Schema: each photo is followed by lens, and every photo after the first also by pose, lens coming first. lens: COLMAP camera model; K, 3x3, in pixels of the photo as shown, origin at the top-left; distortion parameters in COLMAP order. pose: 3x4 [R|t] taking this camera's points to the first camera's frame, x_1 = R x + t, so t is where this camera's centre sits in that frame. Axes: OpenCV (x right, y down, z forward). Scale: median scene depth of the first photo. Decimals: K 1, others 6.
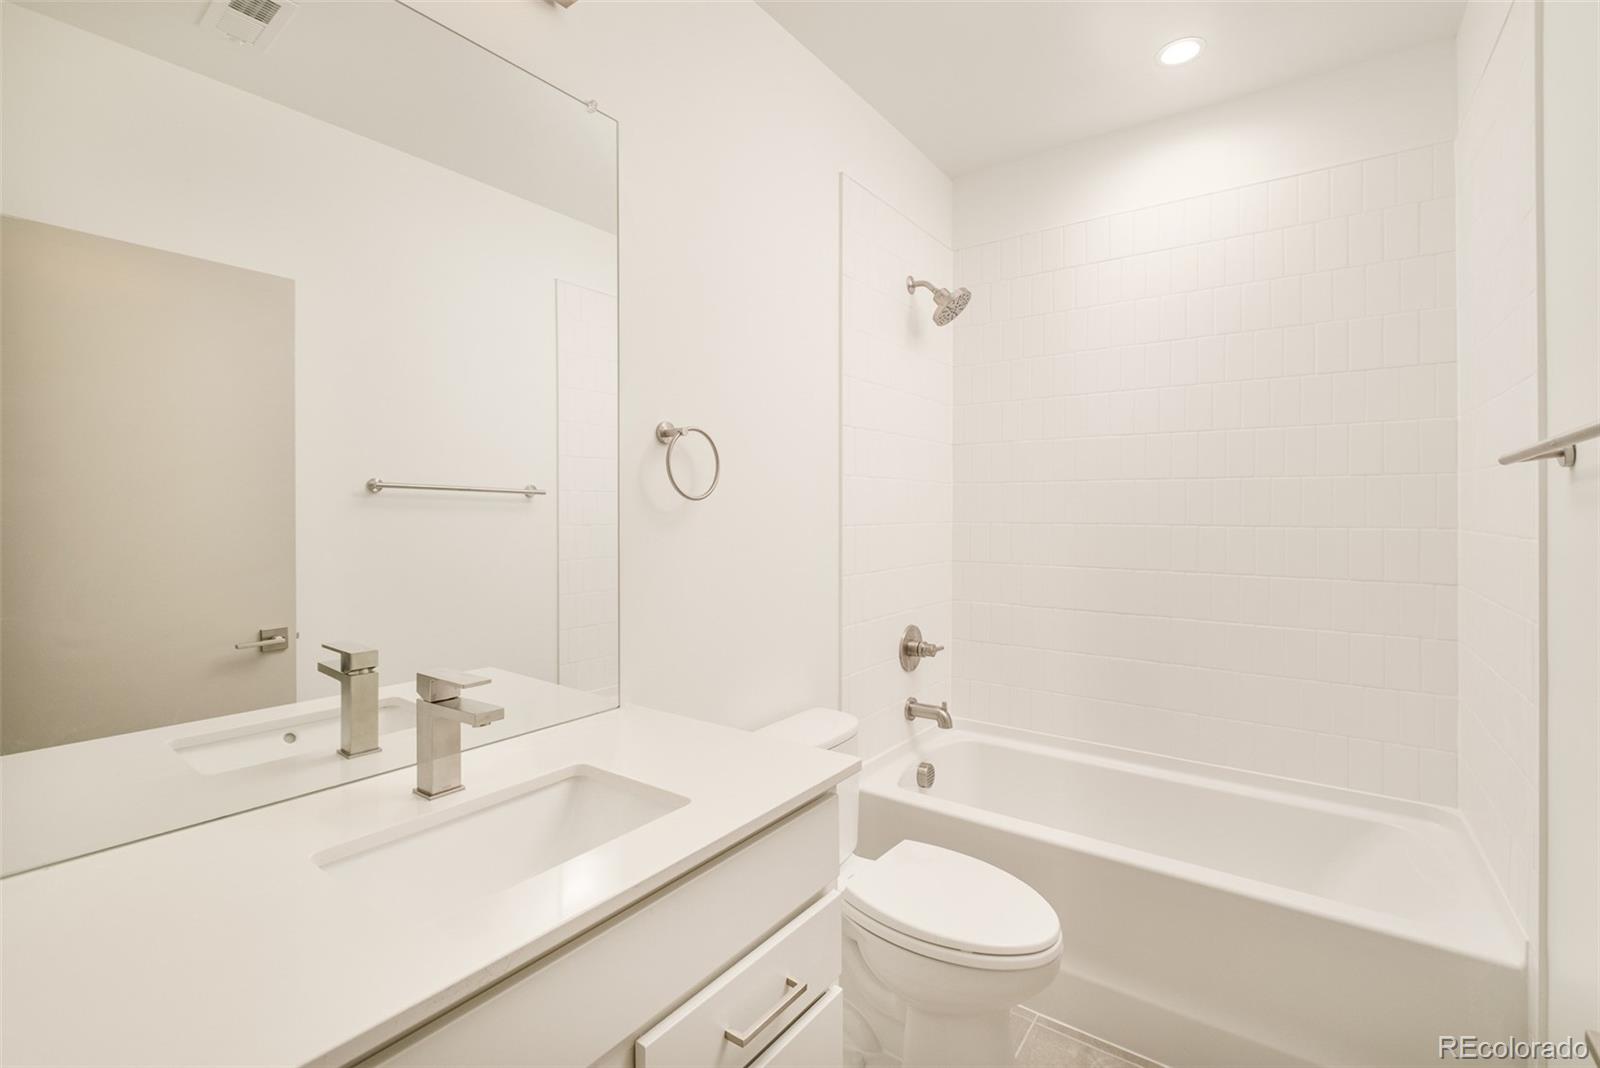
lens RADIAL K [[711.8, 0, 798.3], [0, 711.8, 526.5], [0, 0, 1]] dist [-0.005782, -0.000497]
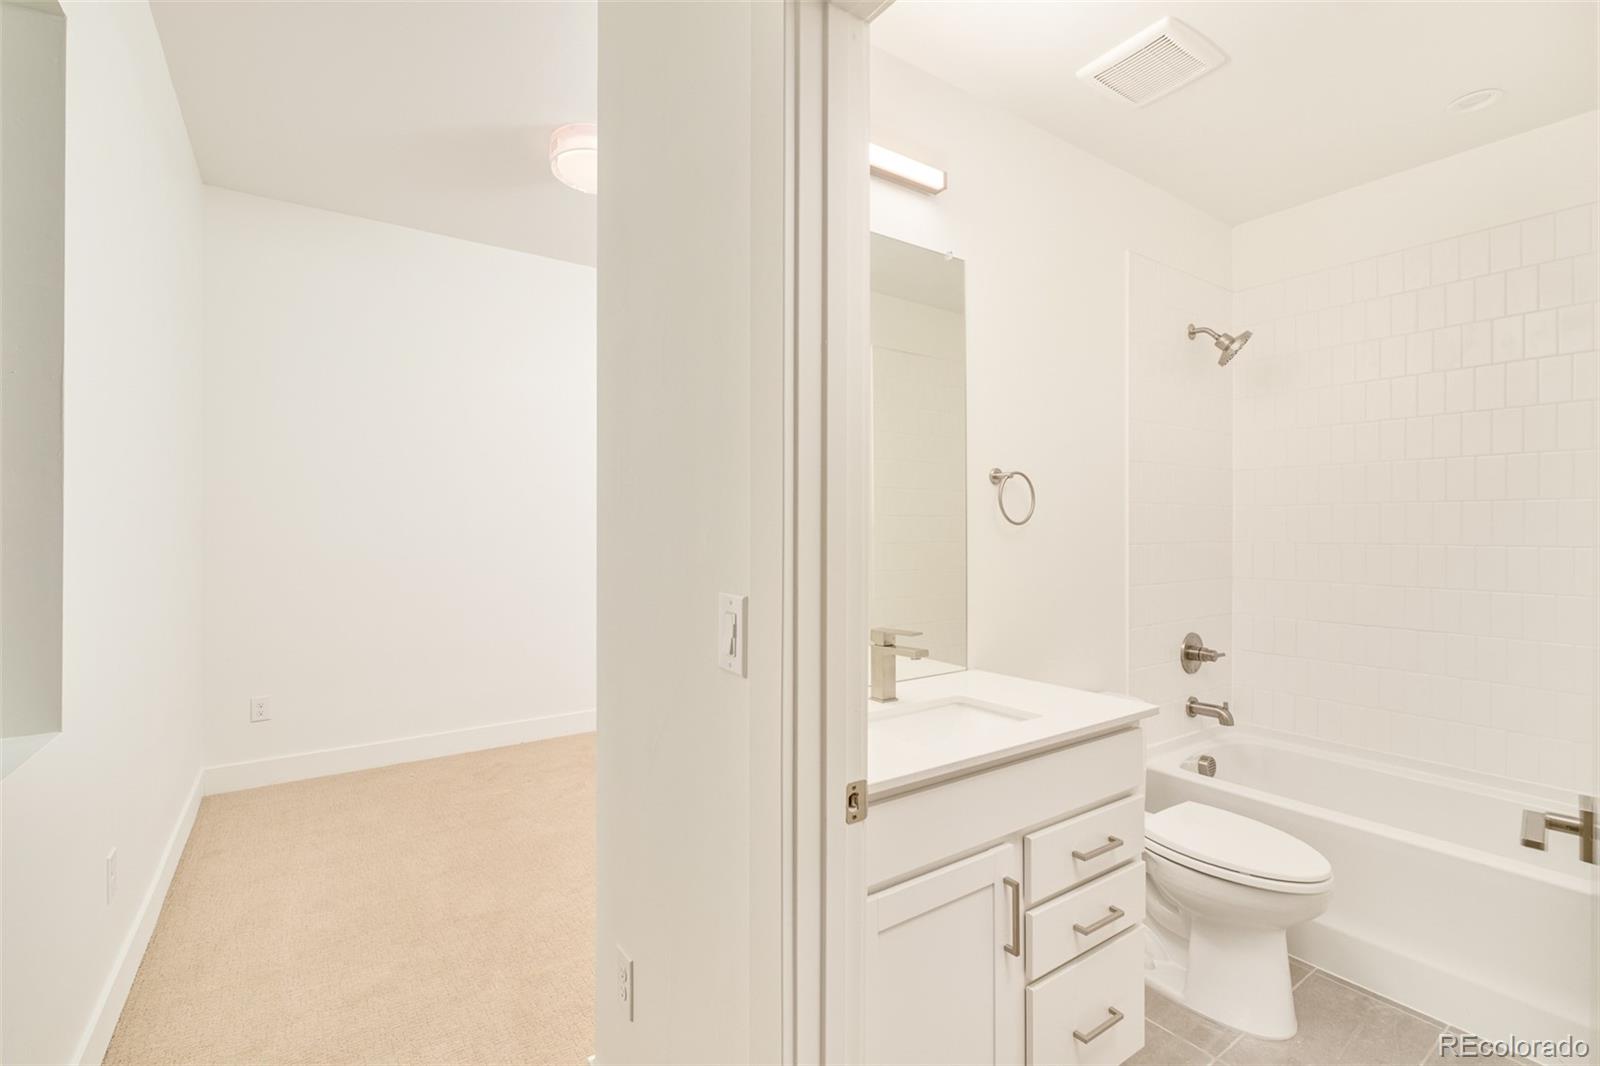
lens RADIAL K [[711.8, 0, 801.7], [0, 711.8, 532.5], [0, 0, 1]] dist [-0.005782, -0.000497]
pose [[0.943647, 0.001880, -0.330947, -0.053559], [-0.006283, 0.999905, -0.012235, -0.001509], [0.330893, 0.013625, 0.943570, -0.271978]]
